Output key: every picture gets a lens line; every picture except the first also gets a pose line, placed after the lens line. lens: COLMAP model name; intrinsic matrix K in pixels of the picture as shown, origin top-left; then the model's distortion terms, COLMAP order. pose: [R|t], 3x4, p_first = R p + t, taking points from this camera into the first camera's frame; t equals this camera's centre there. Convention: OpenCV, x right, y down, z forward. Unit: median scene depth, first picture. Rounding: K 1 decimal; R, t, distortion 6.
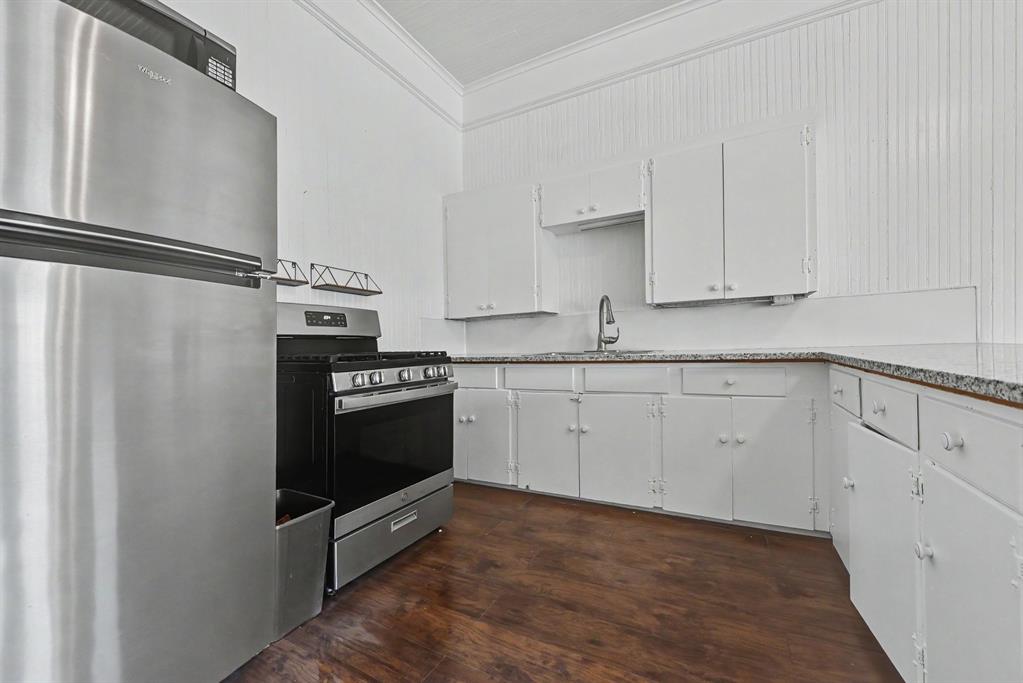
lens RADIAL K [[406.3, 0, 511.9], [0, 406.3, 341.2], [0, 0, 1]] dist [-0.017926, -0.000001]
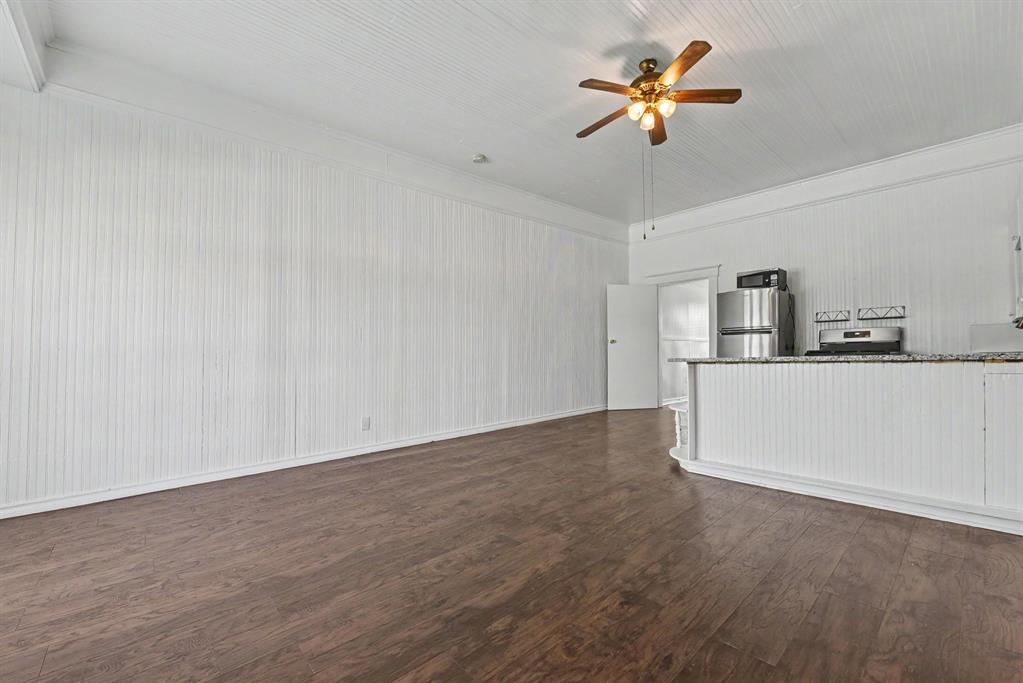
lens RADIAL K [[406.3, 0, 511.9], [0, 406.3, 341.2], [0, 0, 1]] dist [-0.017926, -0.000001]
pose [[-0.347507, -0.000605, -0.937677, 2.491309], [0.034849, 0.999301, -0.013560, -0.059521], [0.937030, -0.037389, -0.347243, -0.048806]]
